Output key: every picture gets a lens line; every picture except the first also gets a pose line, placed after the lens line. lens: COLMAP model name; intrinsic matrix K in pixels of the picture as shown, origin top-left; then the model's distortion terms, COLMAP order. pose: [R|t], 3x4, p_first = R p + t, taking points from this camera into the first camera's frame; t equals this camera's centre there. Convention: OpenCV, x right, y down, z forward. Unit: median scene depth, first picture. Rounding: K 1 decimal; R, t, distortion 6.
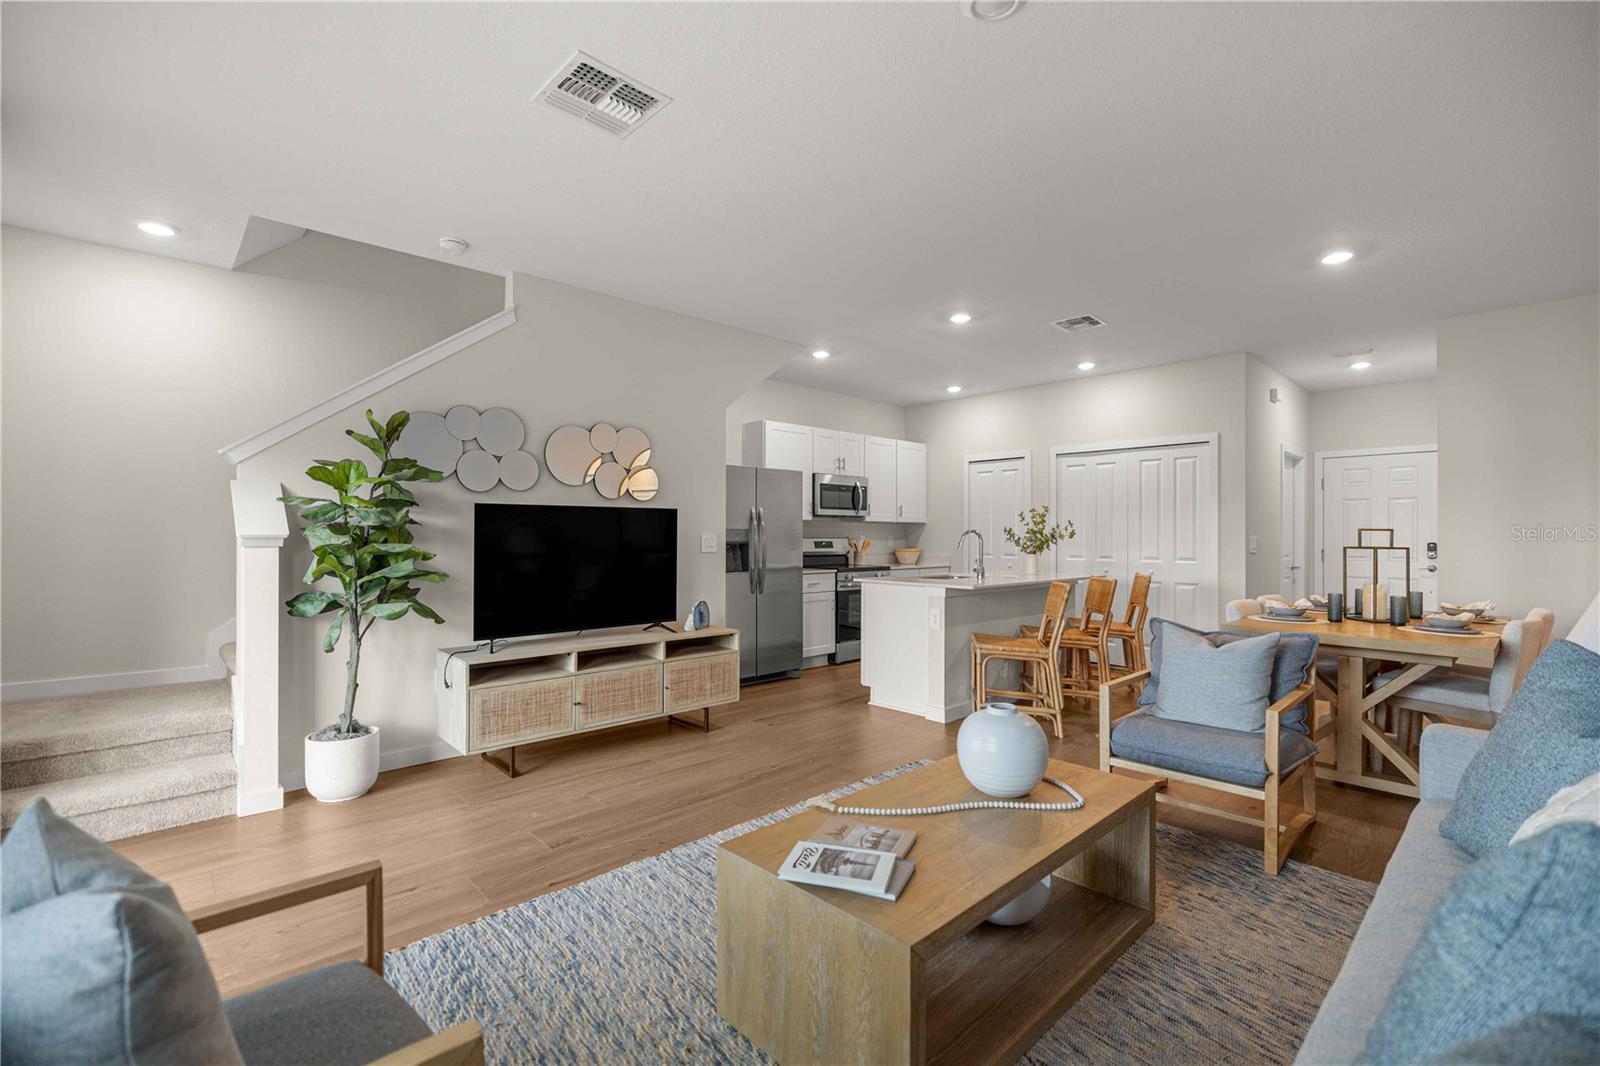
lens RADIAL K [[714.0, 0, 792.2], [0, 714.0, 532.6], [0, 0, 1]] dist [-0.004700, 0.000042]
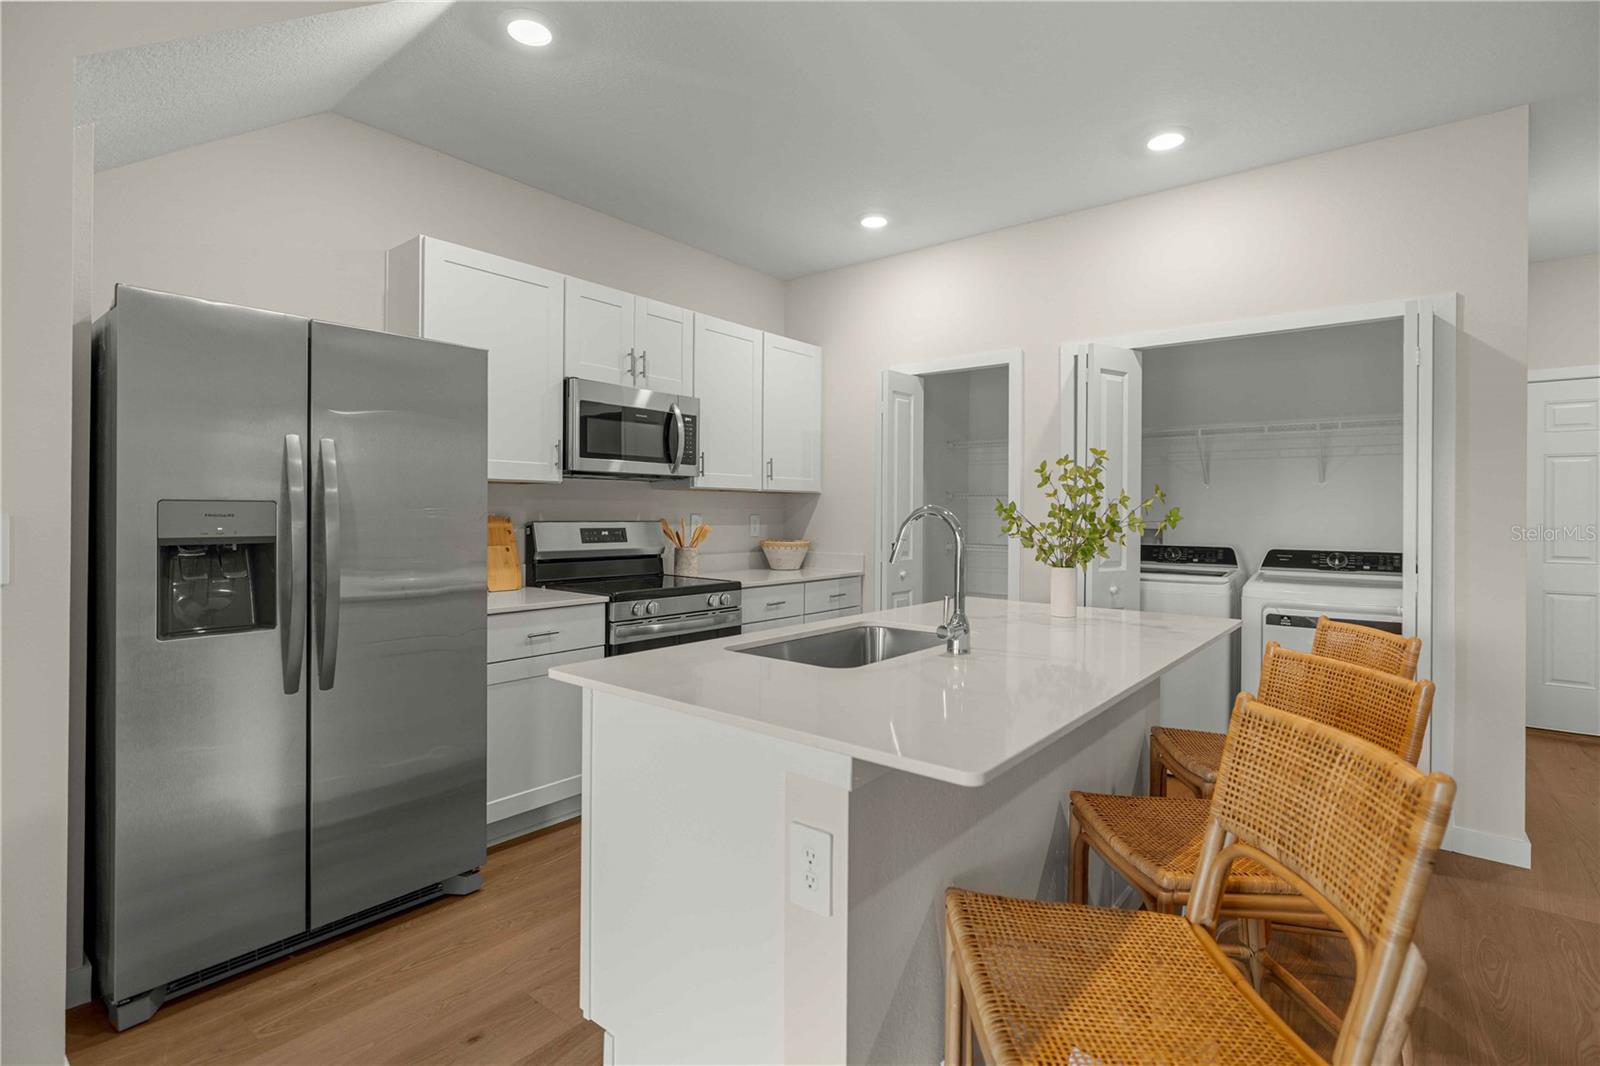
lens RADIAL K [[768.5, 0, 809.6], [0, 768.5, 503.7], [0, 0, 1]] dist [-0.001702, 0.001091]
pose [[0.988626, 0.005472, 0.150297, 0.126980], [-0.004726, 0.999975, -0.005325, -0.002936], [-0.150322, 0.004554, 0.988627, 0.585908]]
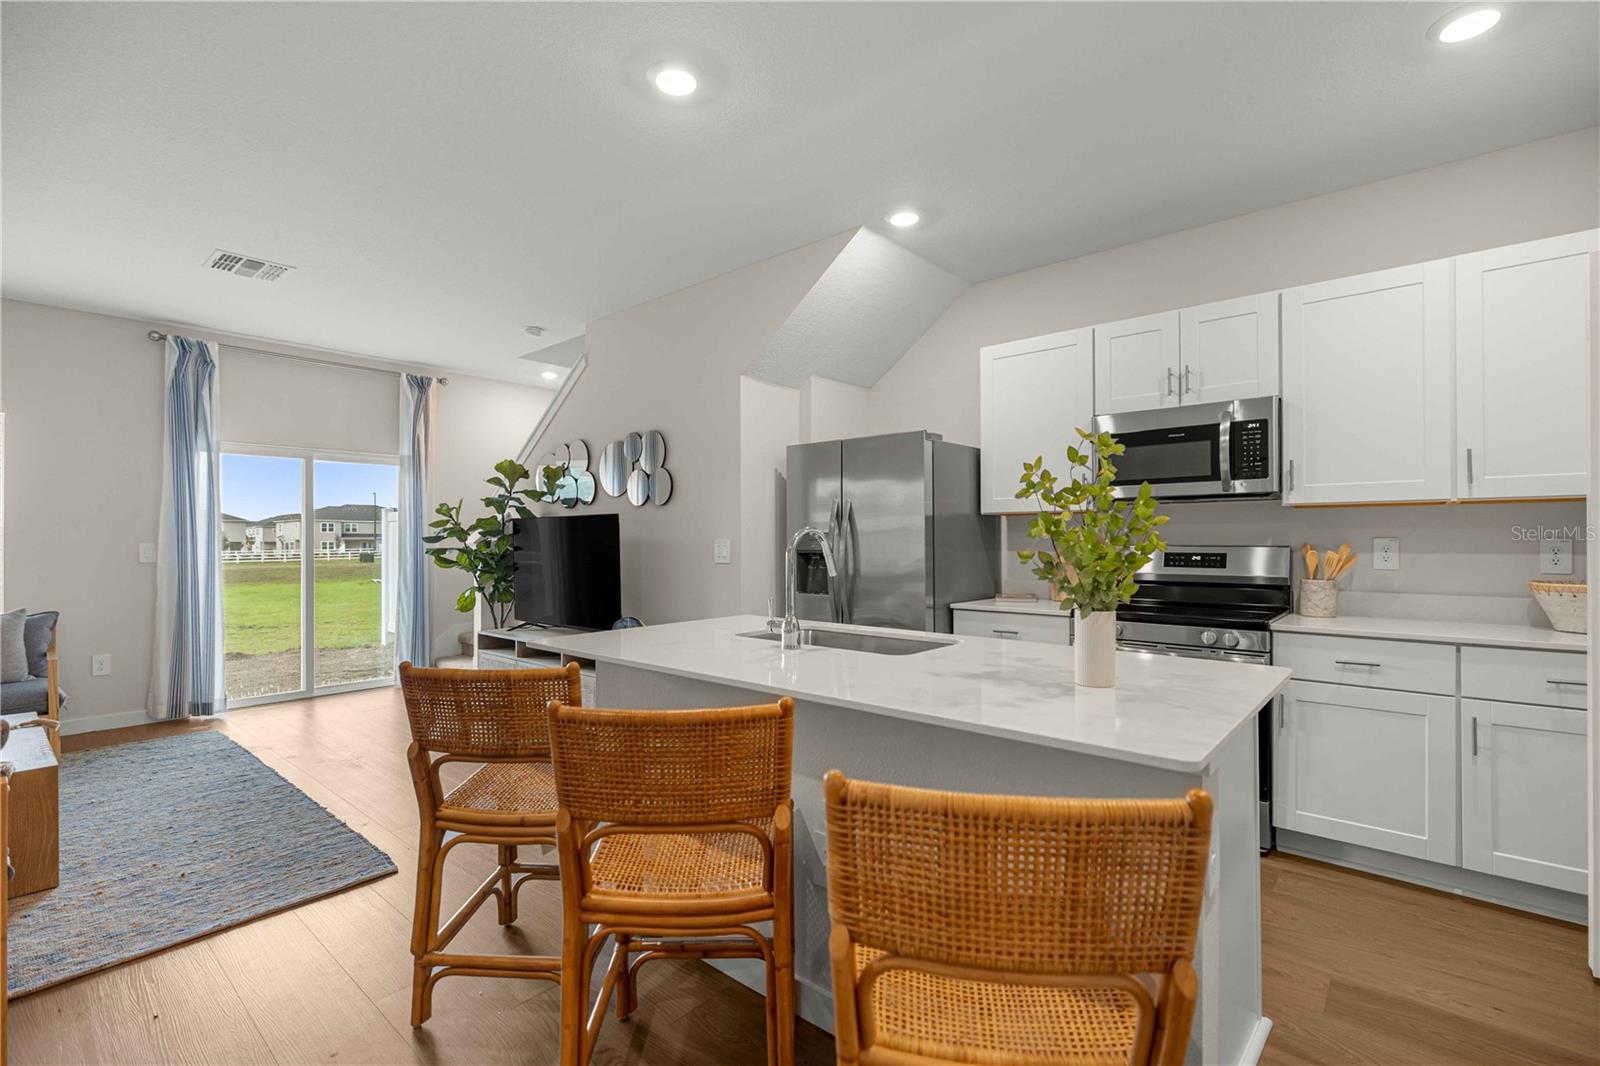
lens RADIAL K [[714.0, 0, 795.5], [0, 714.0, 537.4], [0, 0, 1]] dist [-0.004700, 0.000042]
pose [[0.089385, -0.007122, -0.995972, 0.595314], [0.007939, 0.999948, -0.006438, 0.003538], [0.995966, -0.007332, 0.089437, 0.868887]]
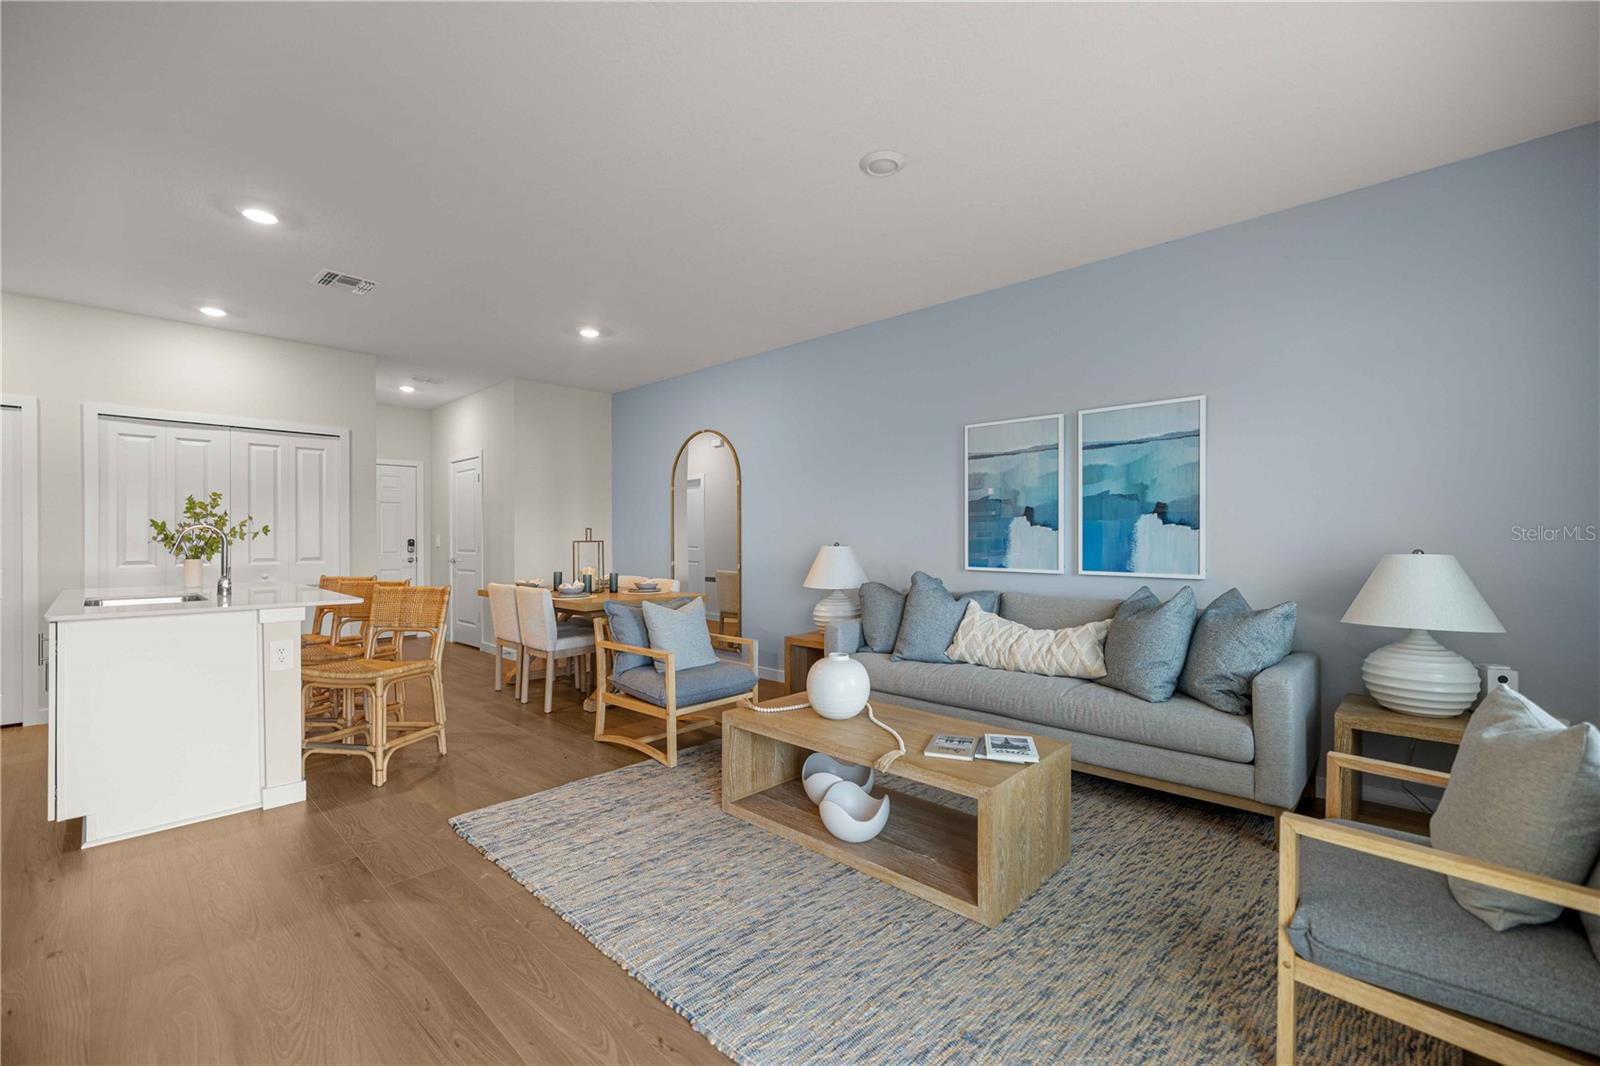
lens RADIAL K [[671.0, 0, 813.6], [0, 671.0, 534.6], [0, 0, 1]] dist [-0.000900, -0.000027]
pose [[-0.074942, -0.000369, 0.997188, -0.375098], [-0.002151, 0.999998, 0.000208, 0.004667], [-0.997186, -0.002129, -0.074942, 0.431720]]
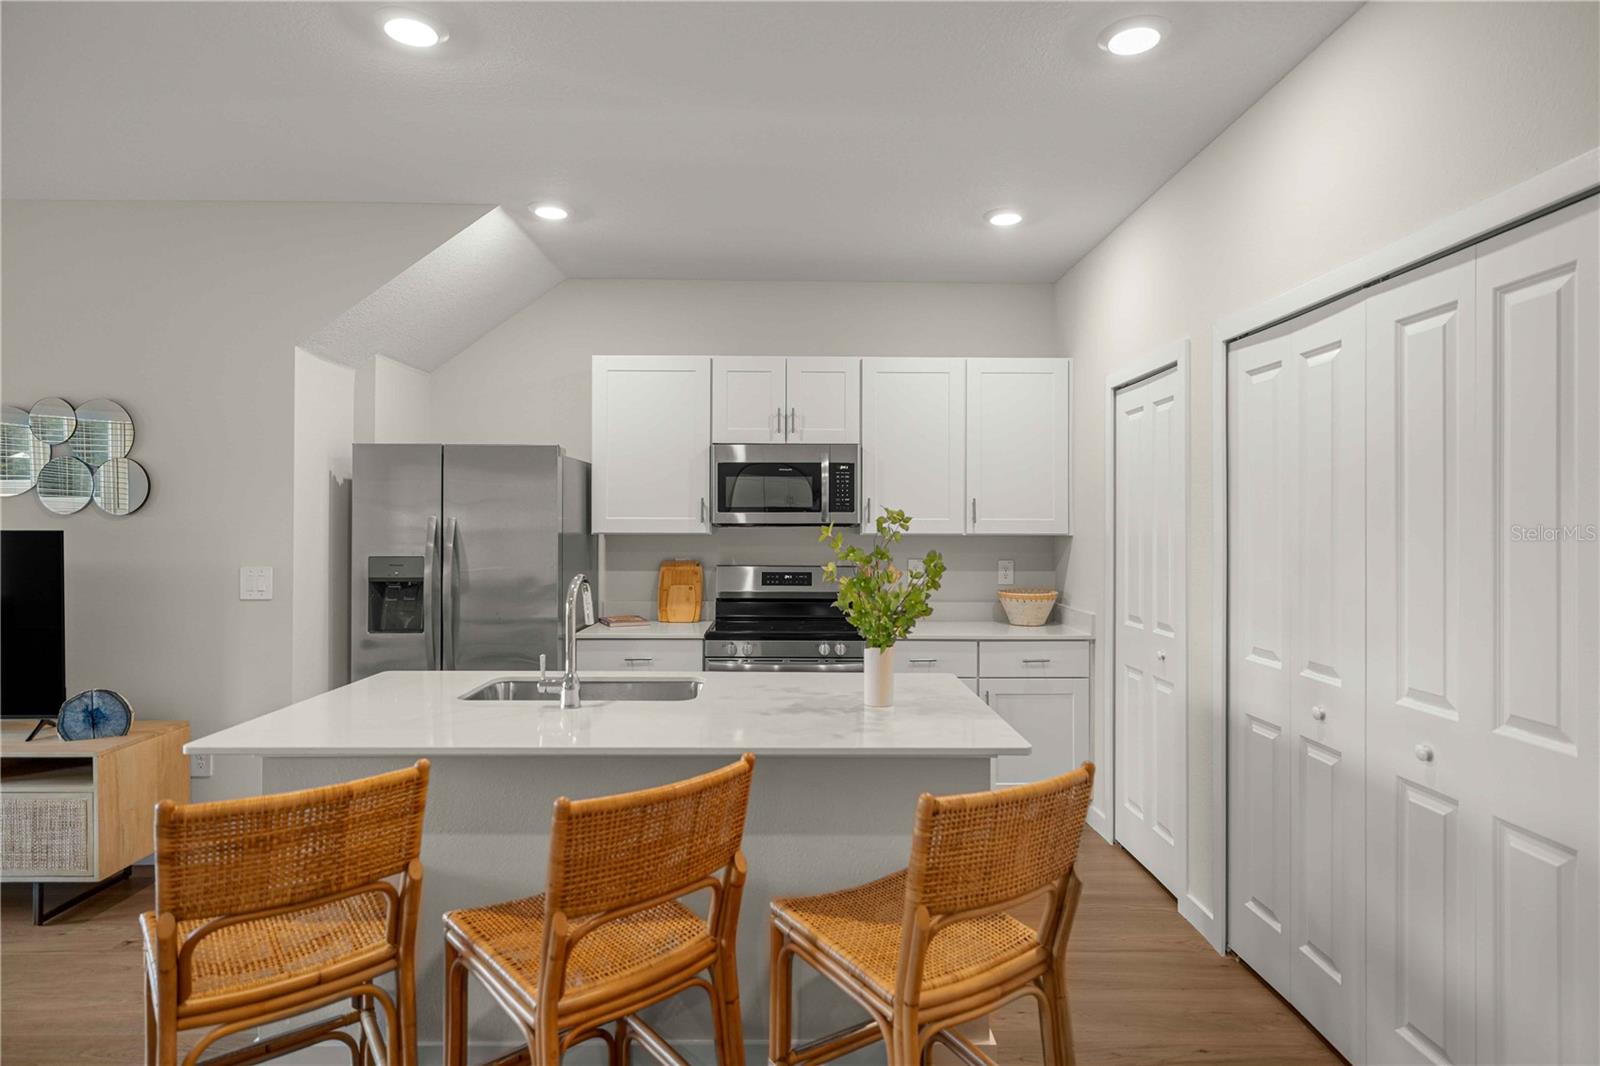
lens RADIAL K [[863.8, 0, 797.2], [0, 863.8, 521.6], [0, 0, 1]] dist [0.001279, 0.001896]
pose [[0.730570, -0.005117, -0.682819, 0.591828], [0.002918, 0.999986, -0.004372, -0.027384], [0.682832, 0.001201, 0.730575, 0.677472]]
